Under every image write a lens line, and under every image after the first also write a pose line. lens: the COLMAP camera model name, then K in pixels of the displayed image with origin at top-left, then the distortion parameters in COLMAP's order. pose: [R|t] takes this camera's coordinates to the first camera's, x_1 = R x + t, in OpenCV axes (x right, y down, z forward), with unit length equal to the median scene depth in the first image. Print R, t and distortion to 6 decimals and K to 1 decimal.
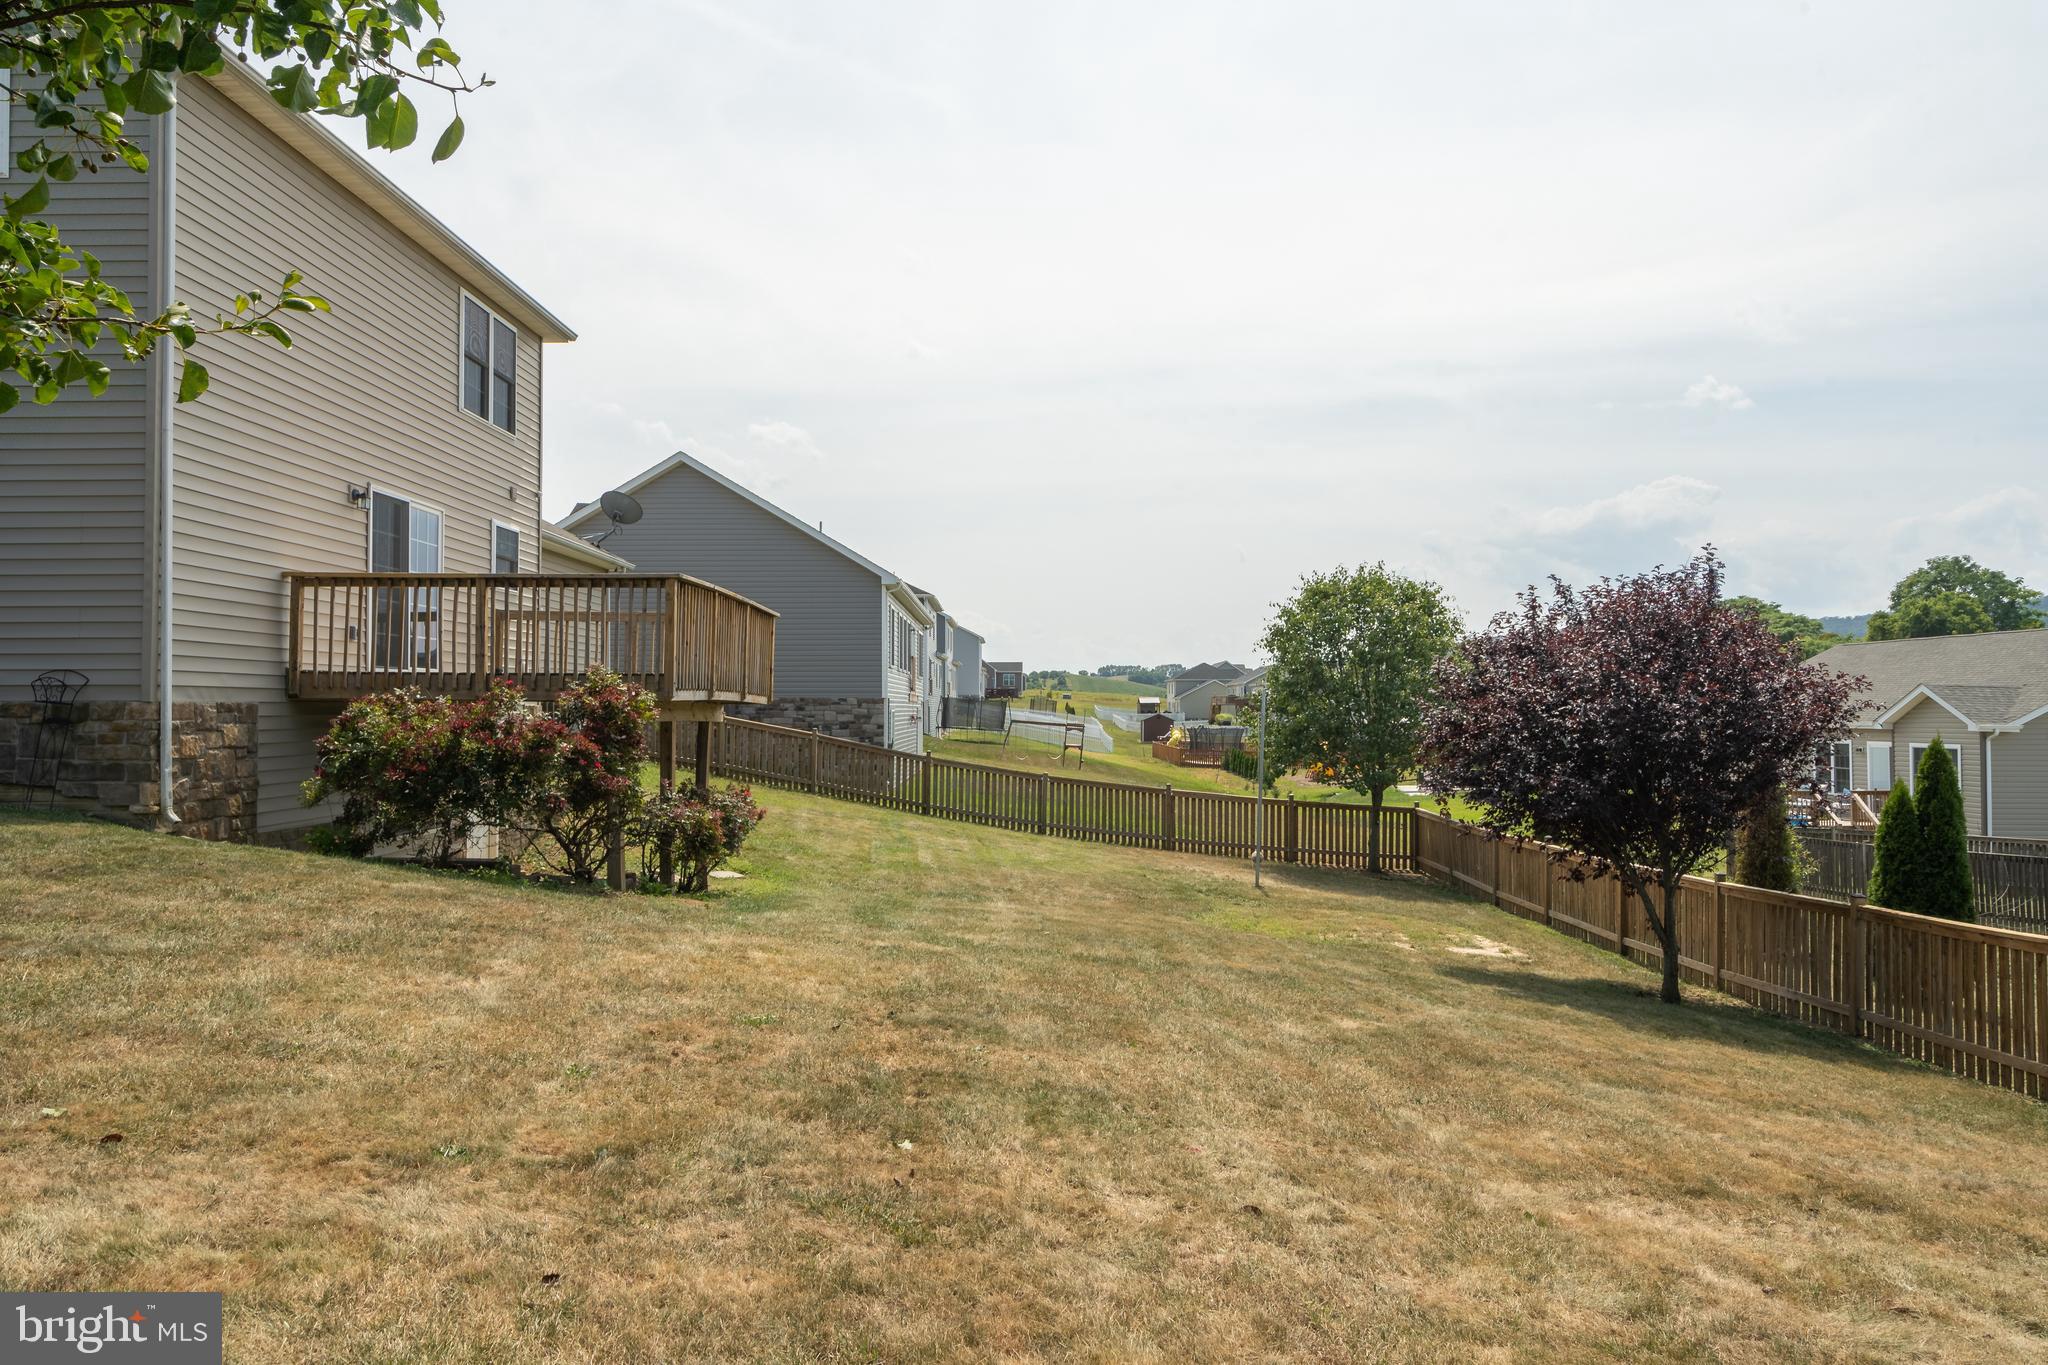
lens RADIAL K [[1349.4, 0, 1024.0], [0, 1349.4, 682.5], [0, 0, 1]] dist [-0.003393, 0.000011]
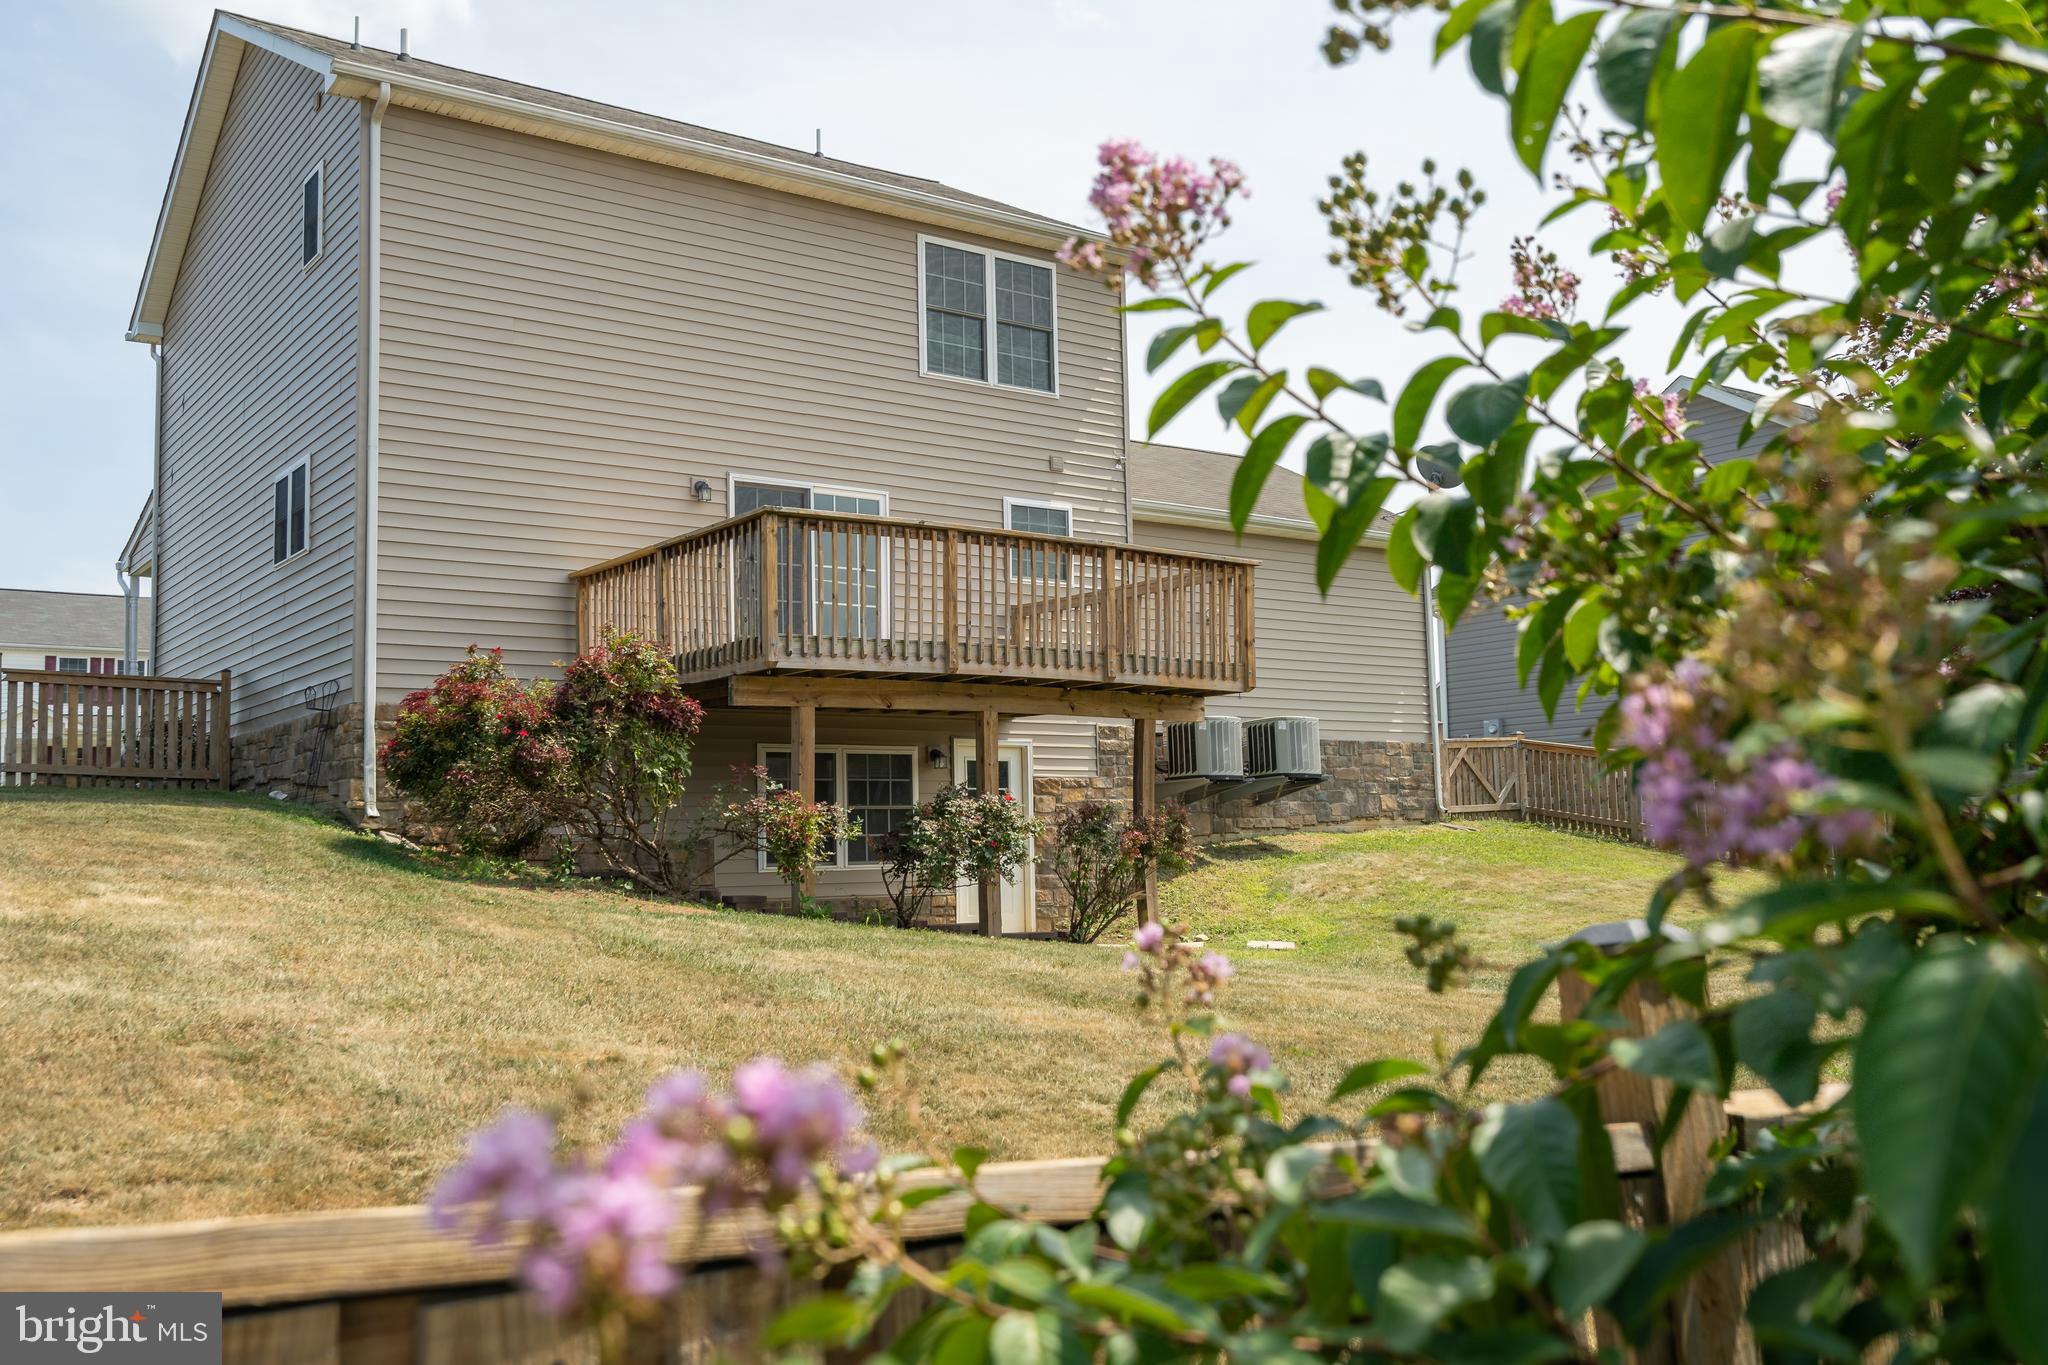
lens RADIAL K [[1820.6, 0, 1024.0], [0, 1820.6, 682.5], [0, 0, 1]] dist [0.007041, 0.001376]
pose [[0.589626, -0.091929, -0.802428, 0.348632], [0.039452, 0.995594, -0.085069, 0.060895], [0.806712, 0.018501, 0.590655, 0.251521]]
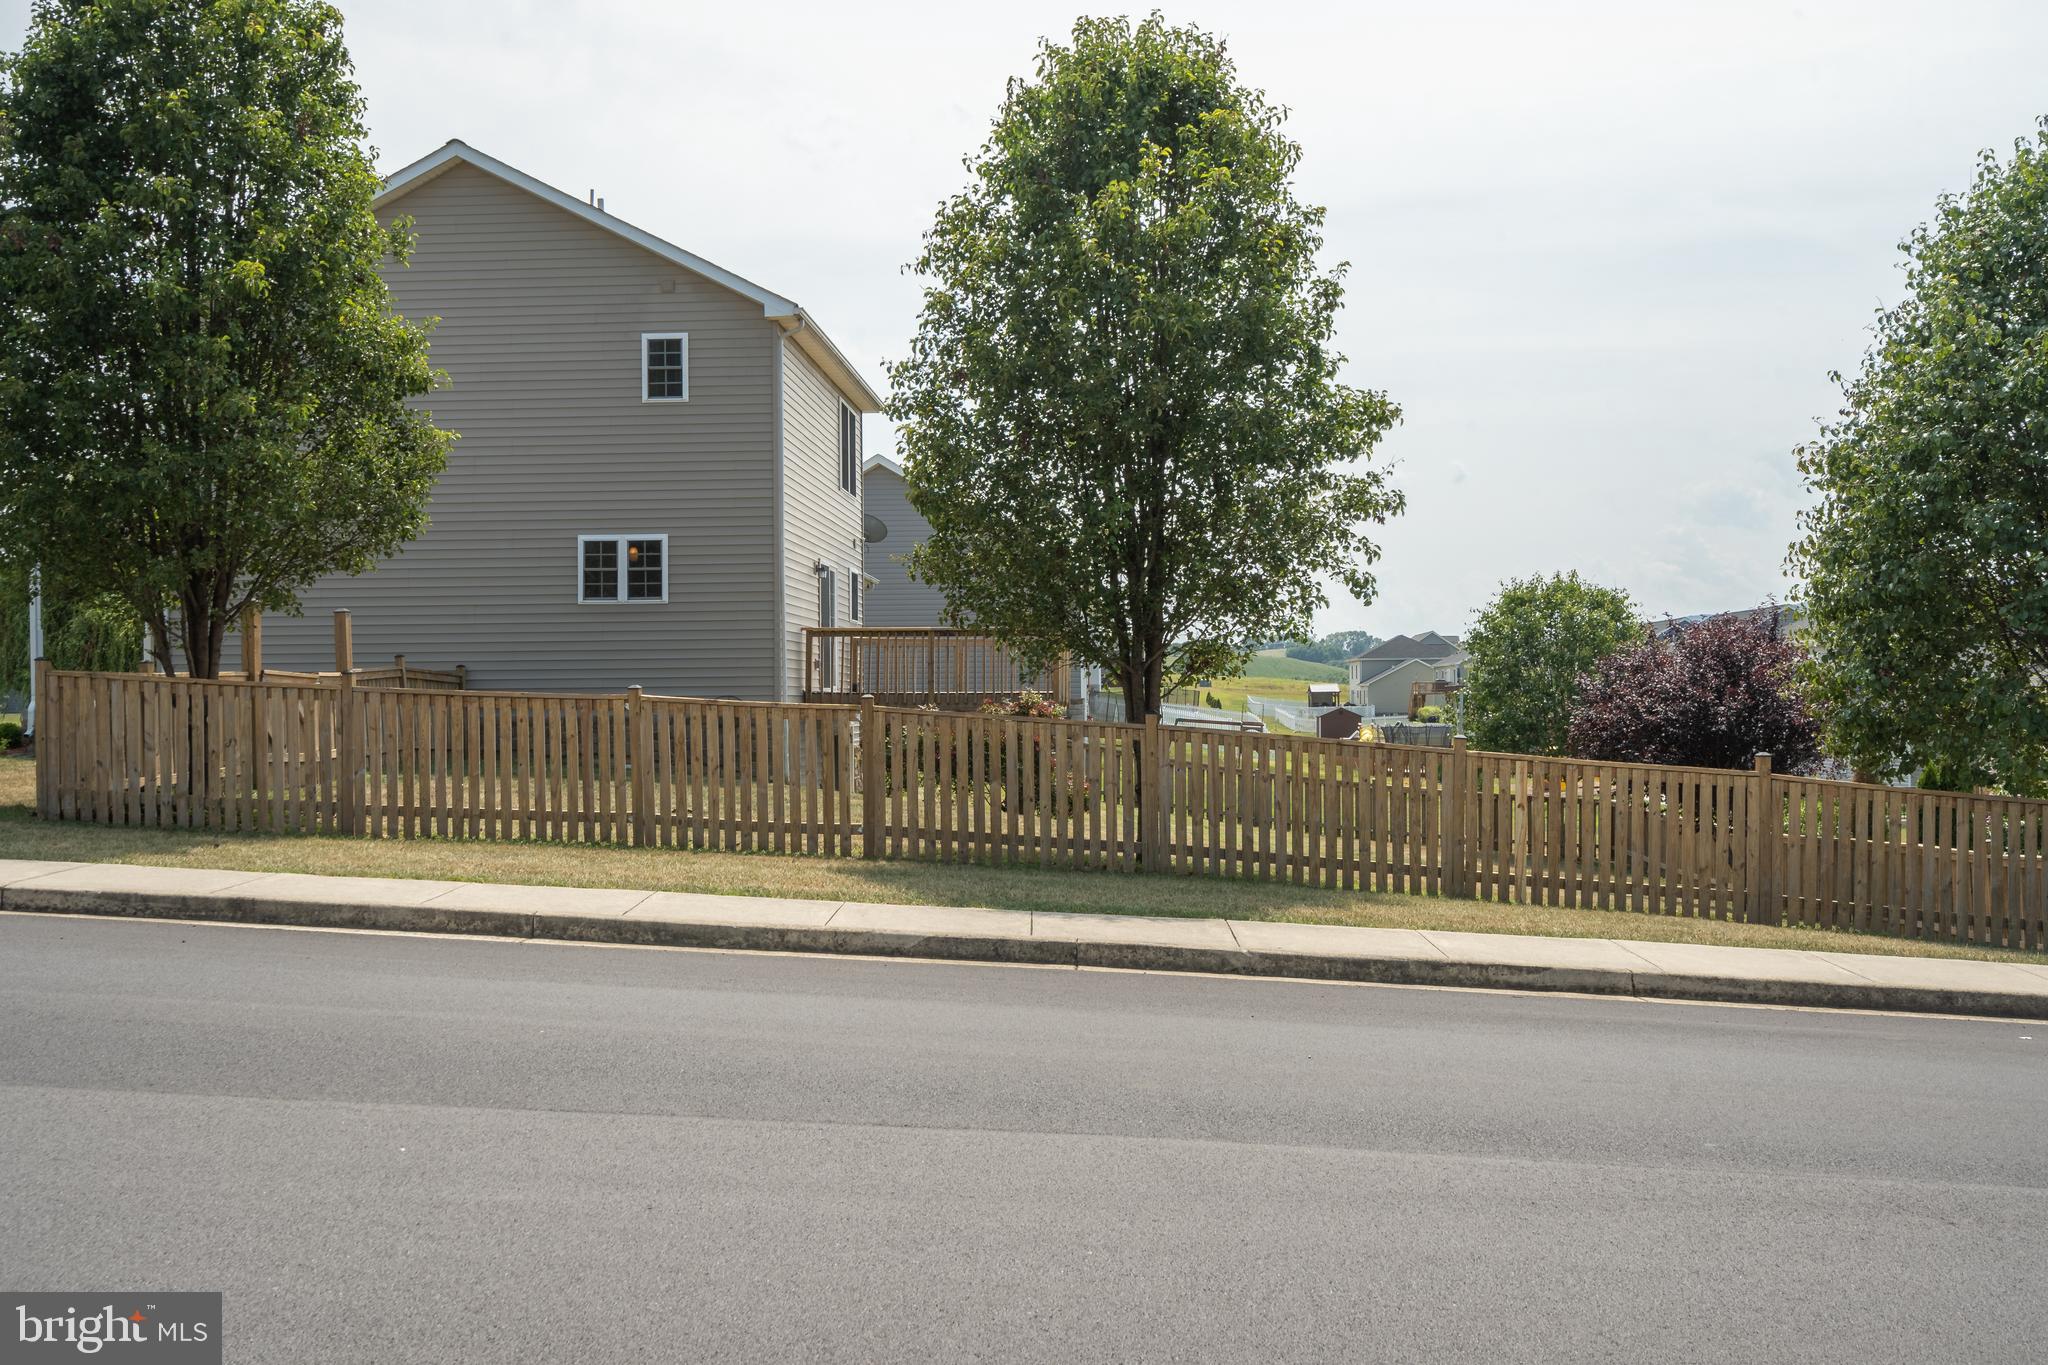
lens RADIAL K [[2011.3, 0, 1024.0], [0, 2011.3, 682.5], [0, 0, 1]] dist [0.054739, -0.003423]
pose [[0.998615, -0.010245, -0.051610, -0.095563], [0.010790, 0.999889, 0.010281, -0.021234], [0.051499, -0.010824, 0.998614, -0.657066]]
